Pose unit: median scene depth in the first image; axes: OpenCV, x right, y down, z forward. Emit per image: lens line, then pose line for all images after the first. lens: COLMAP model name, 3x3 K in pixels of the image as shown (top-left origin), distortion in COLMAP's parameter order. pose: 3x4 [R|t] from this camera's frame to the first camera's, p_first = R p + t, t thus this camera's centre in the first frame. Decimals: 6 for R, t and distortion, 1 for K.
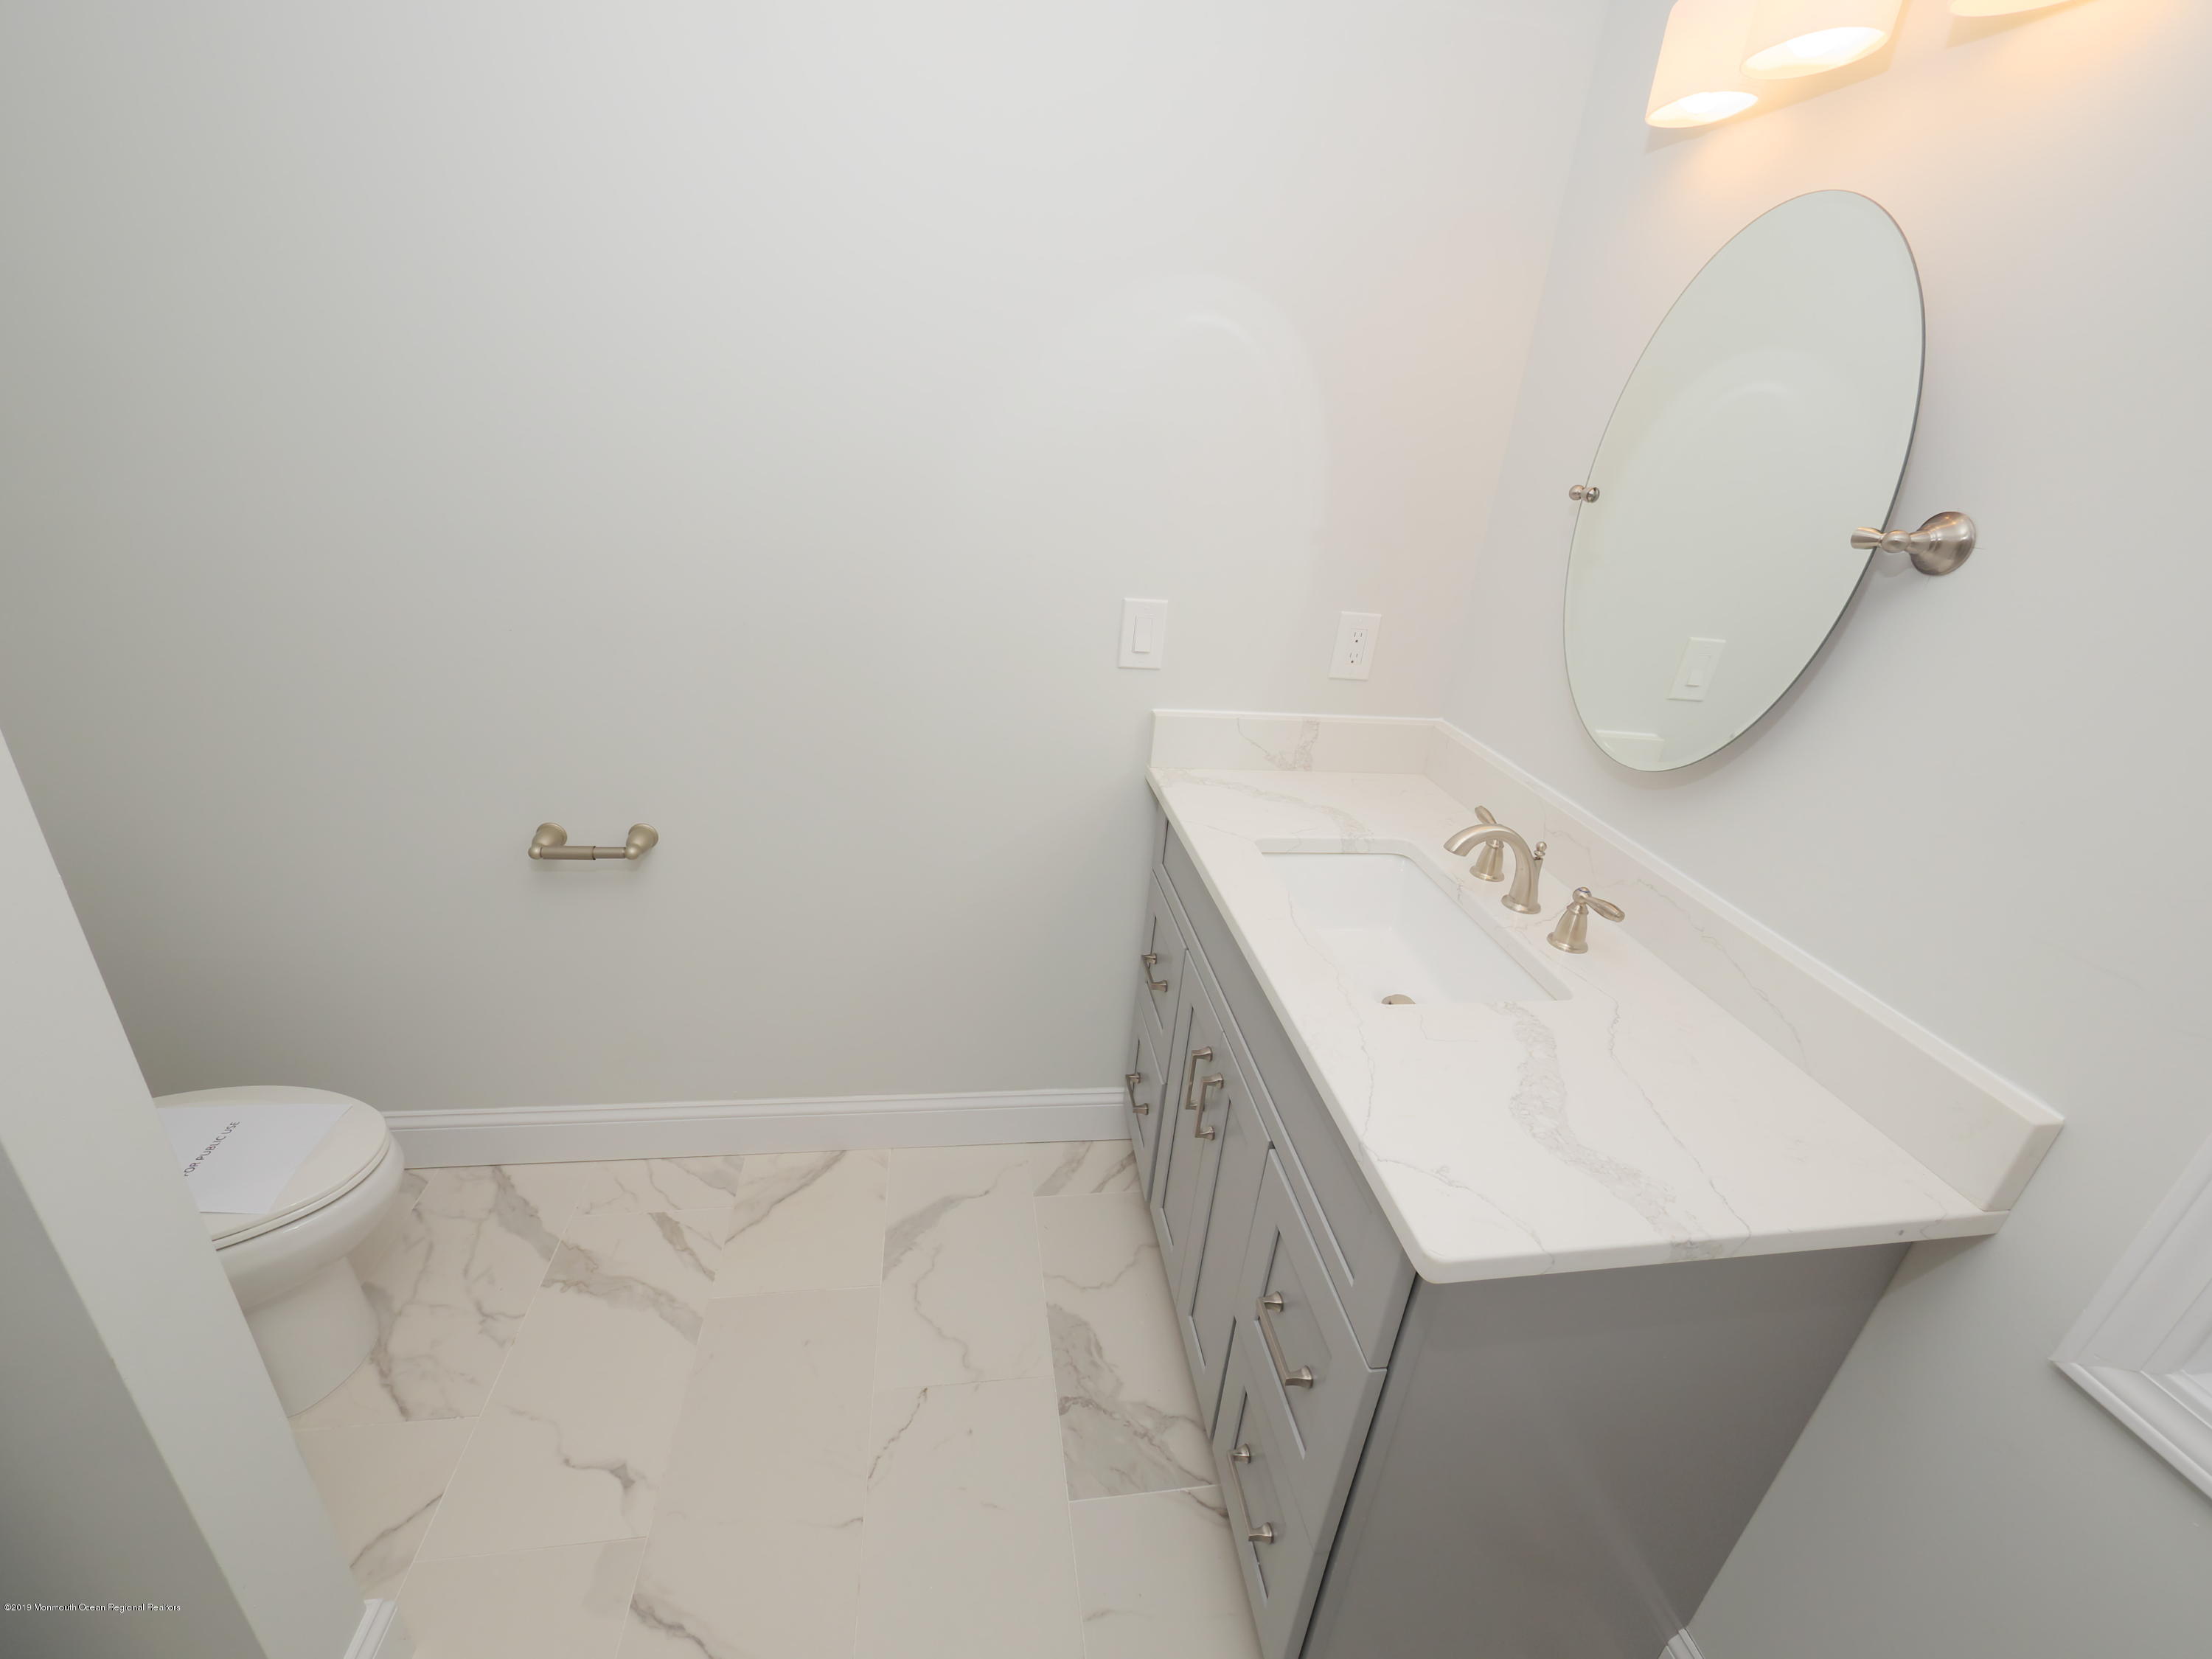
lens RADIAL K [[933.5, 0, 1101.8], [0, 933.5, 830.4], [0, 0, 1]] dist [-0.001837, -0.003364]
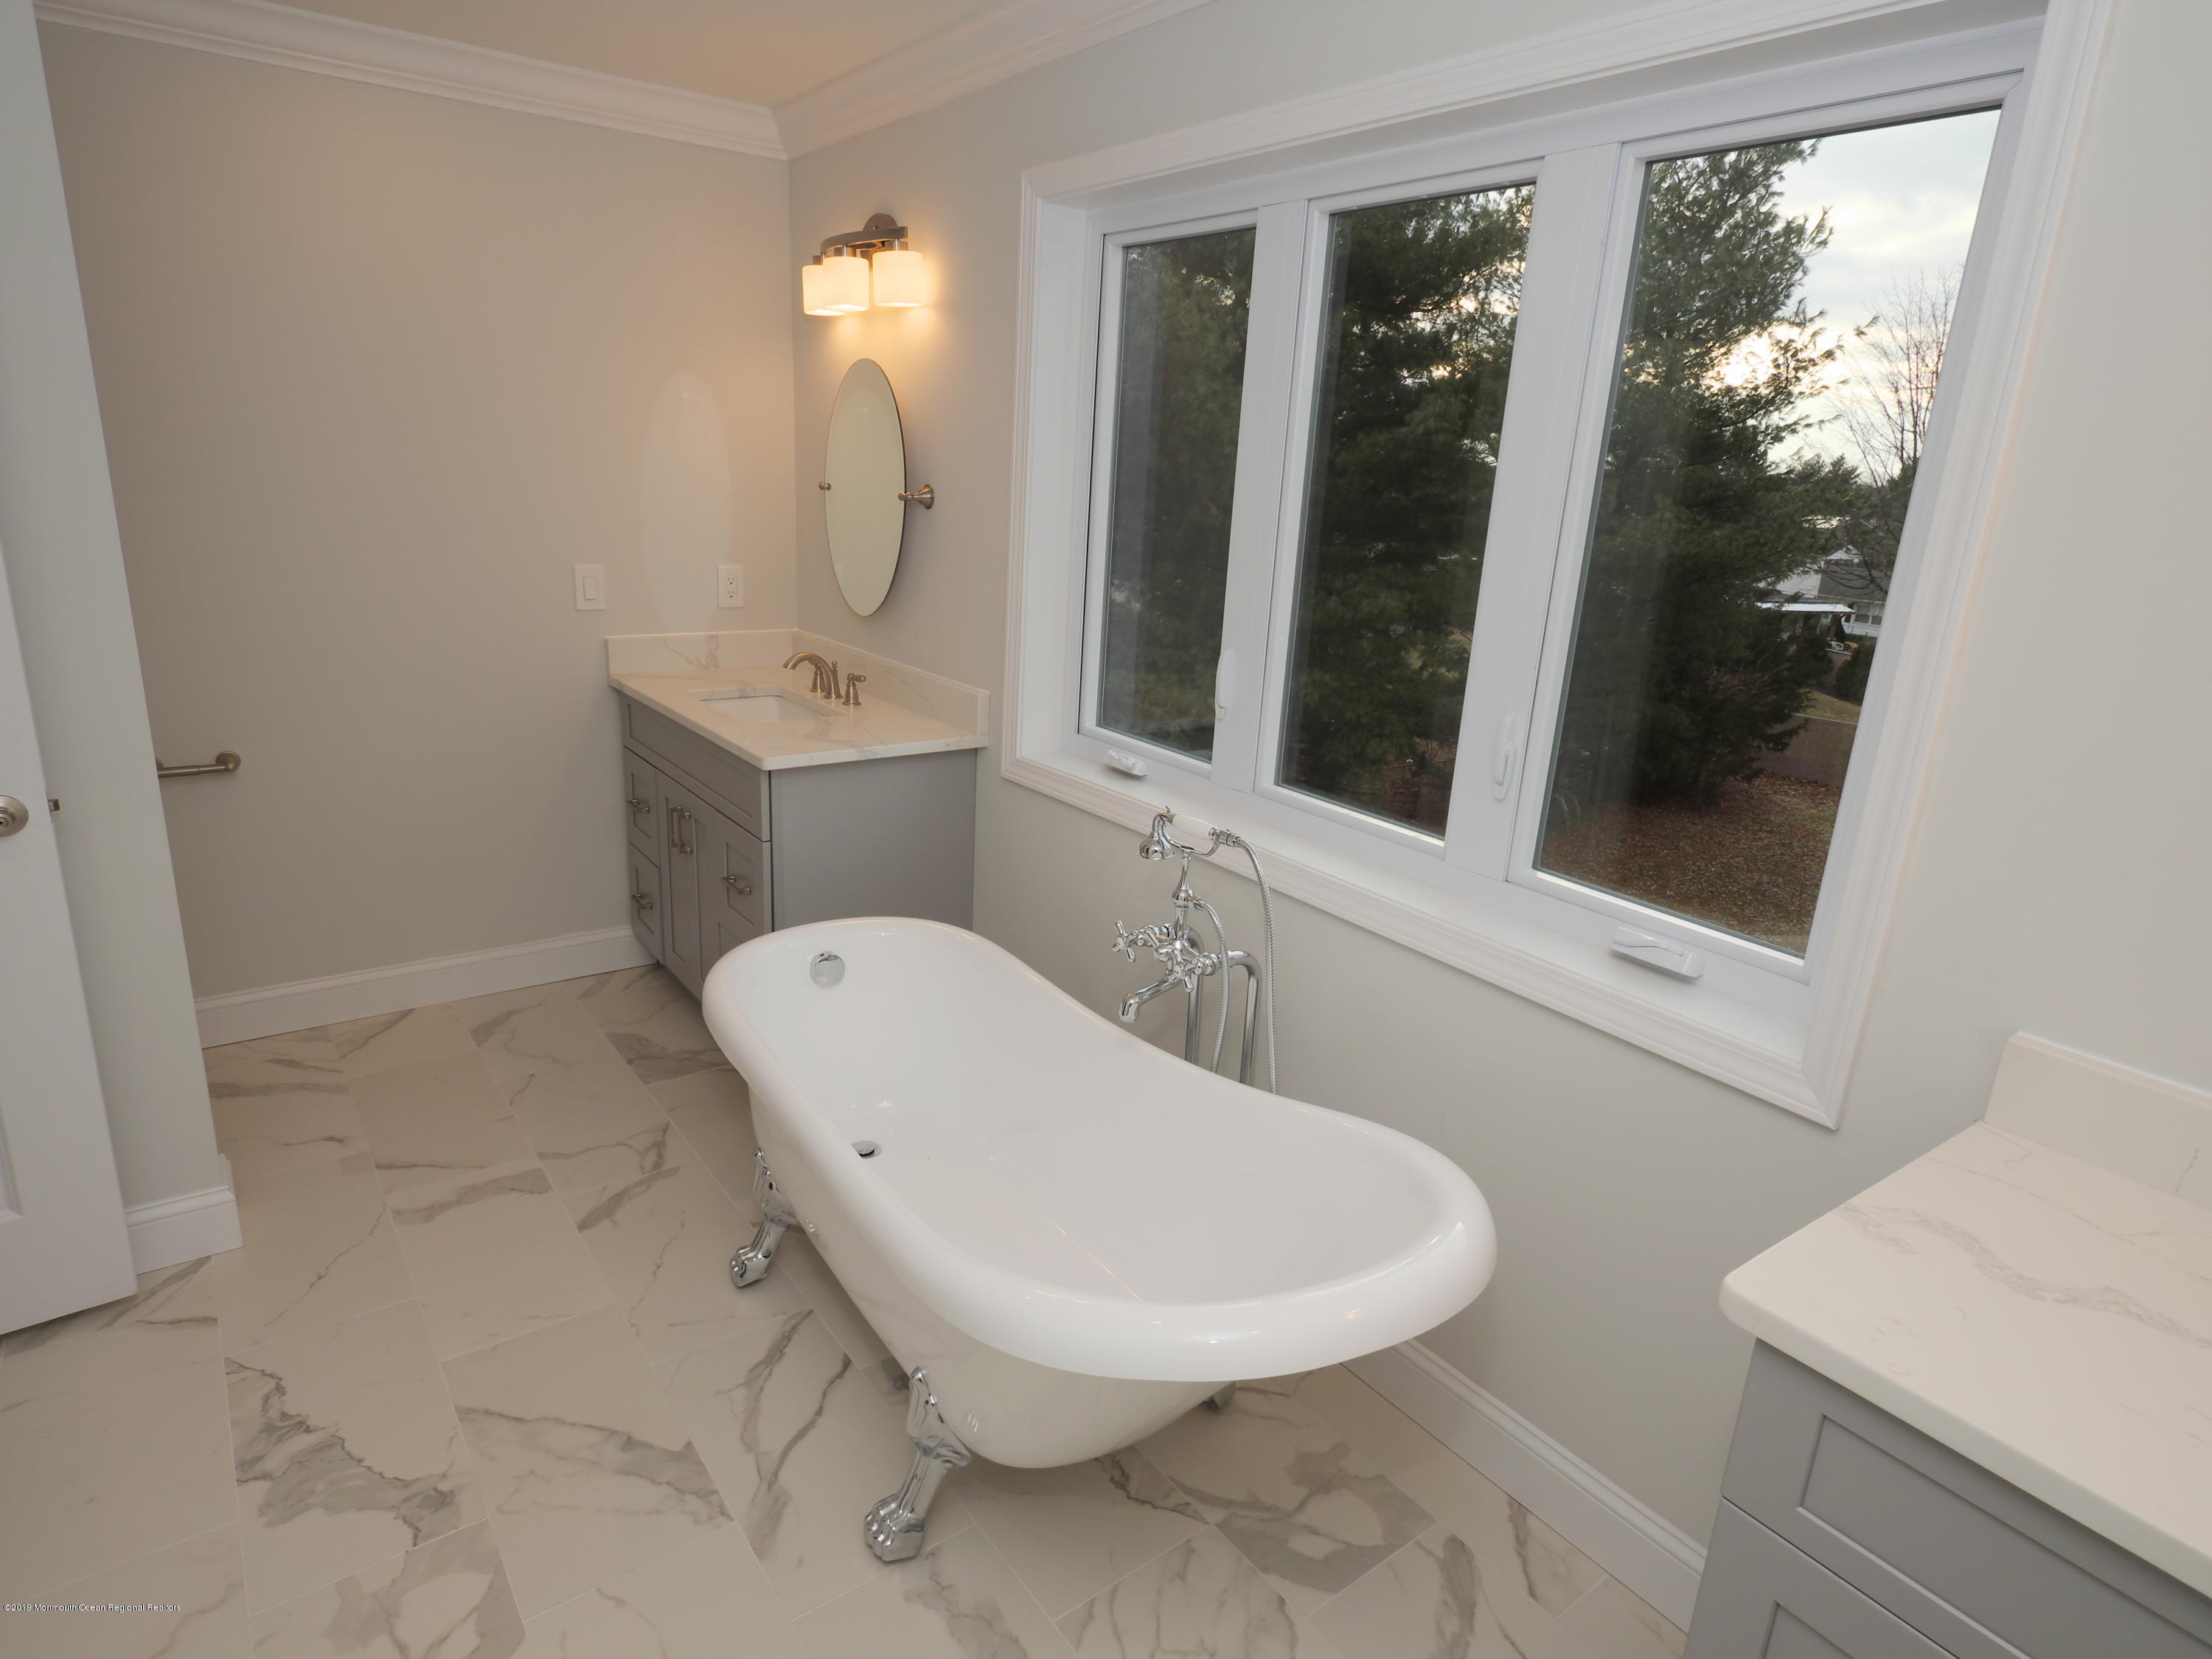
lens RADIAL K [[1255.3, 0, 1094.8], [0, 1255.3, 836.4], [0, 0, 1]] dist [0.003082, 0.000410]
pose [[0.886310, -0.165327, 0.432577, -0.202362], [0.205733, 0.977432, -0.047963, 0.515676], [-0.414885, 0.131505, 0.900321, -1.297759]]
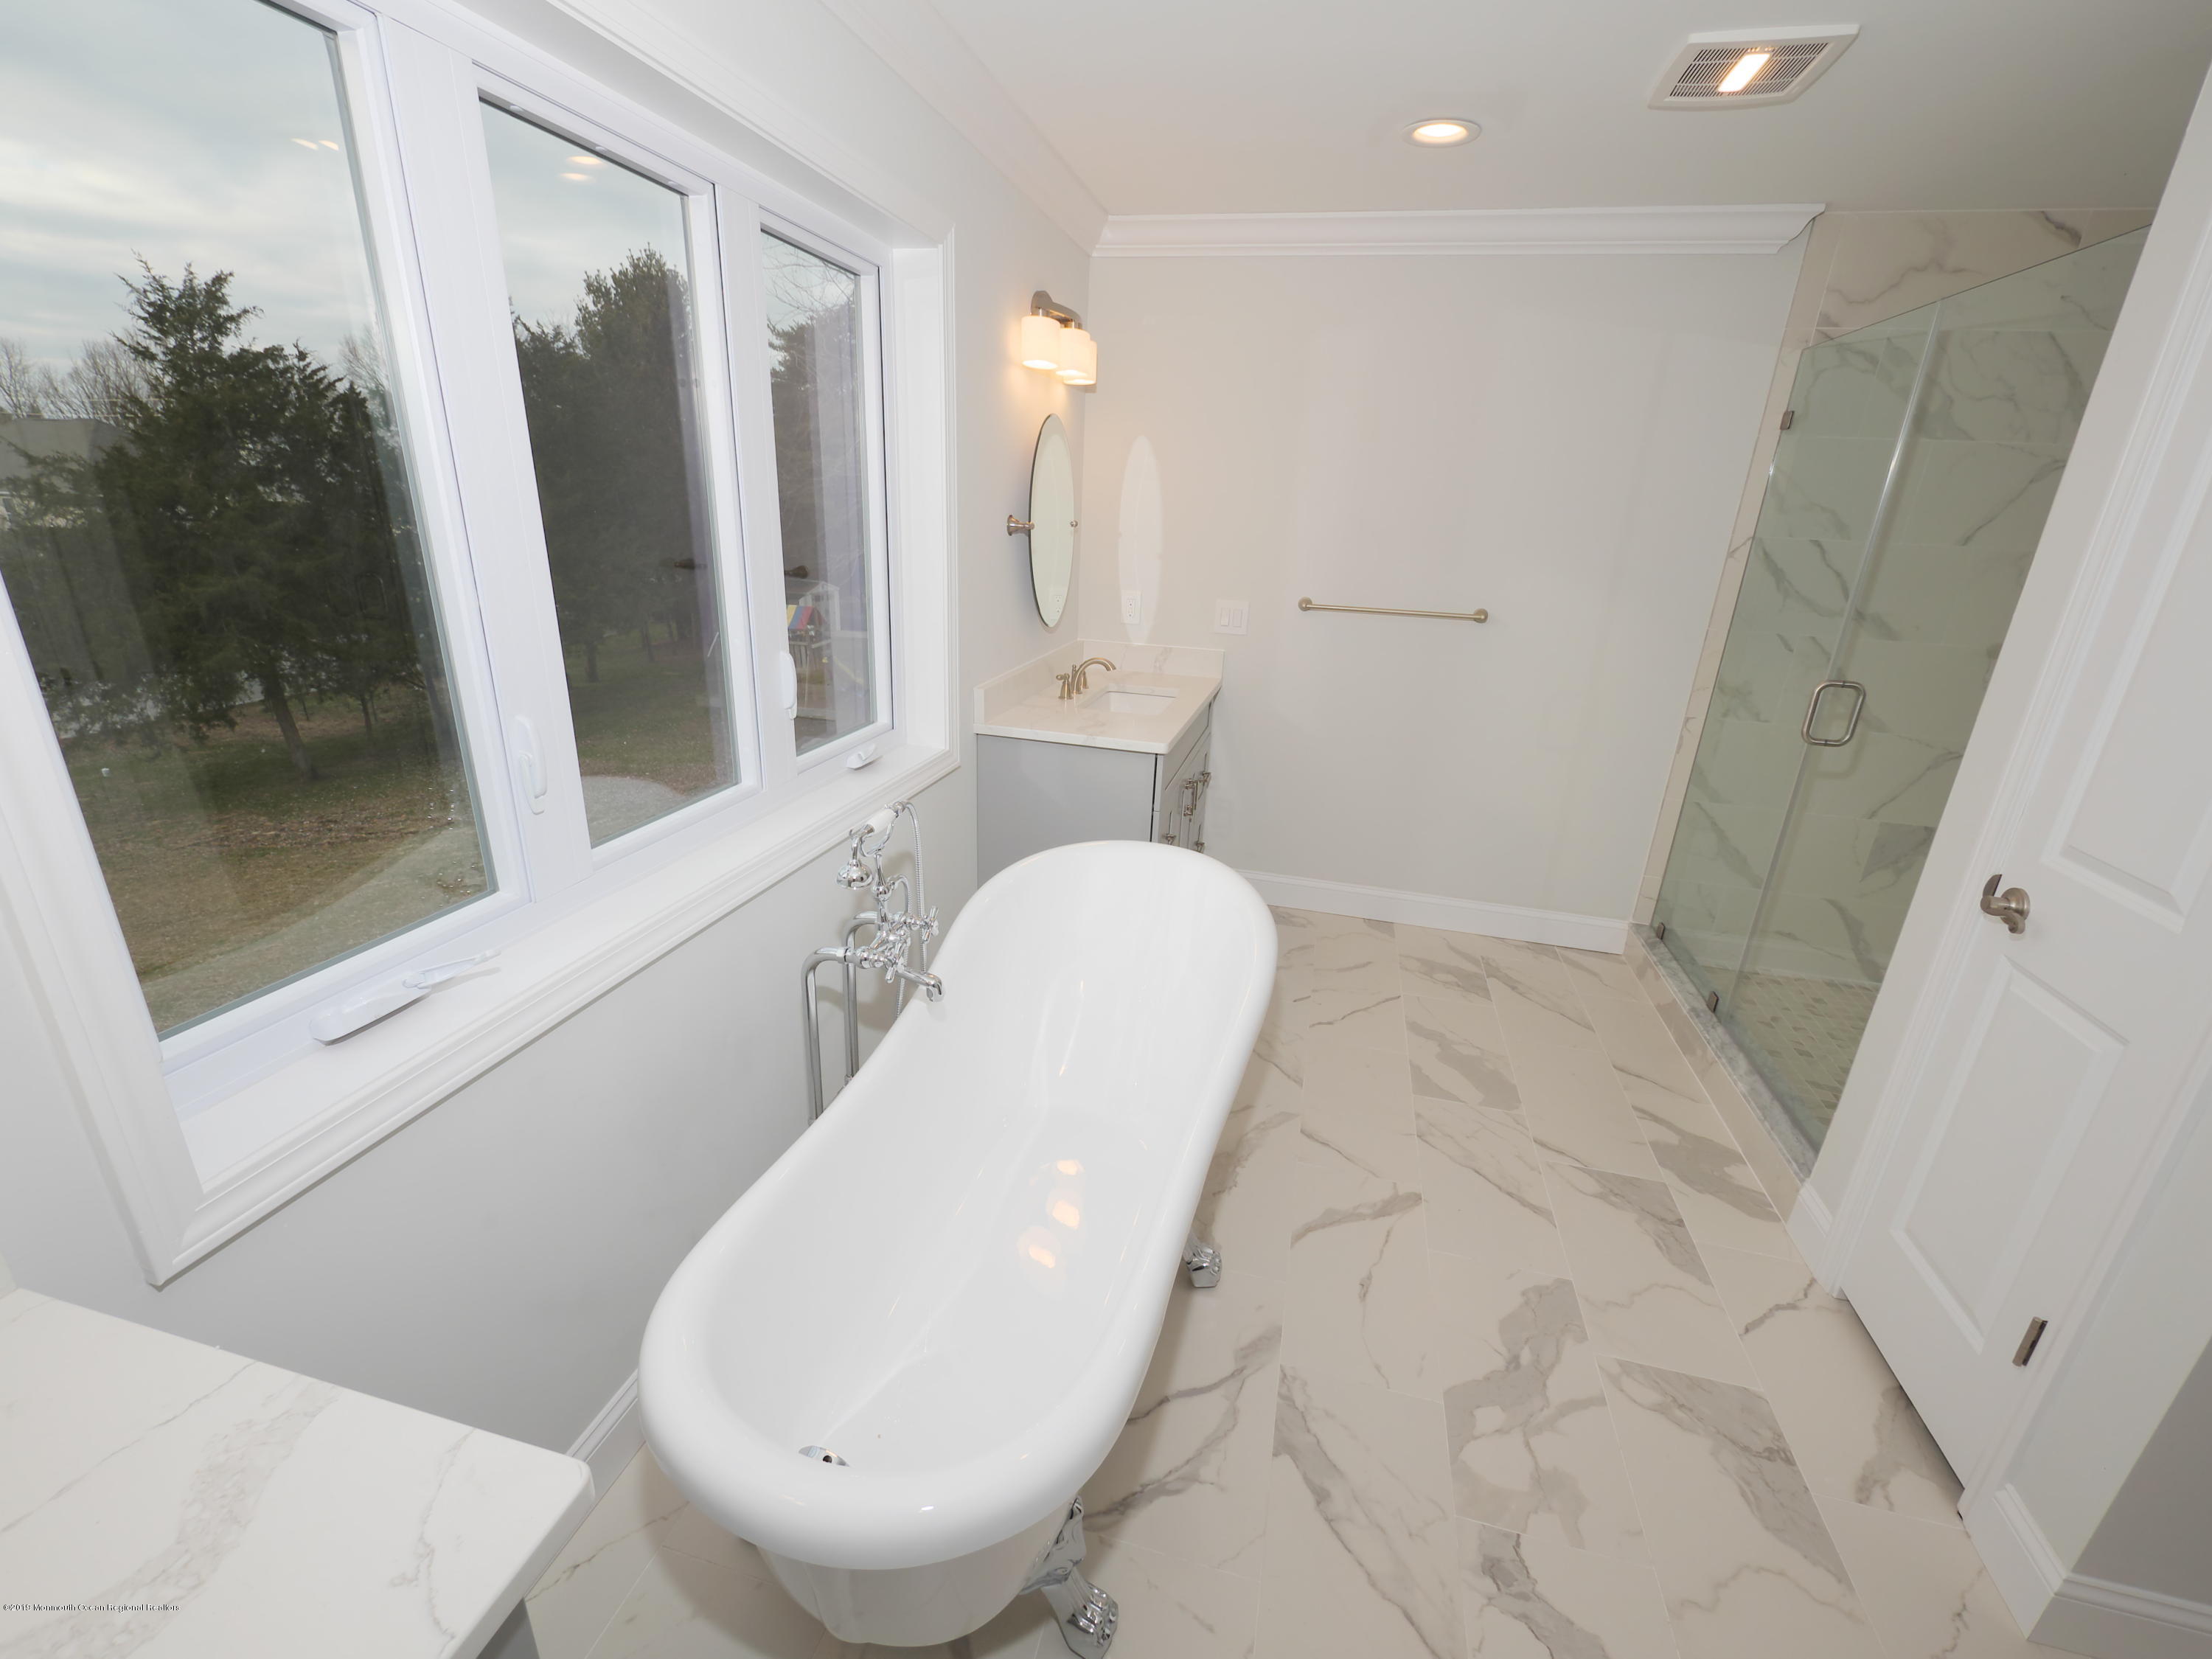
lens RADIAL K [[933.5, 0, 1101.8], [0, 933.5, 830.4], [0, 0, 1]] dist [-0.001837, -0.003364]
pose [[-0.913798, -0.247197, 0.322283, -0.099043], [0.044978, 0.727006, 0.685157, -0.257230], [-0.403670, 0.640591, -0.653218, 0.488495]]
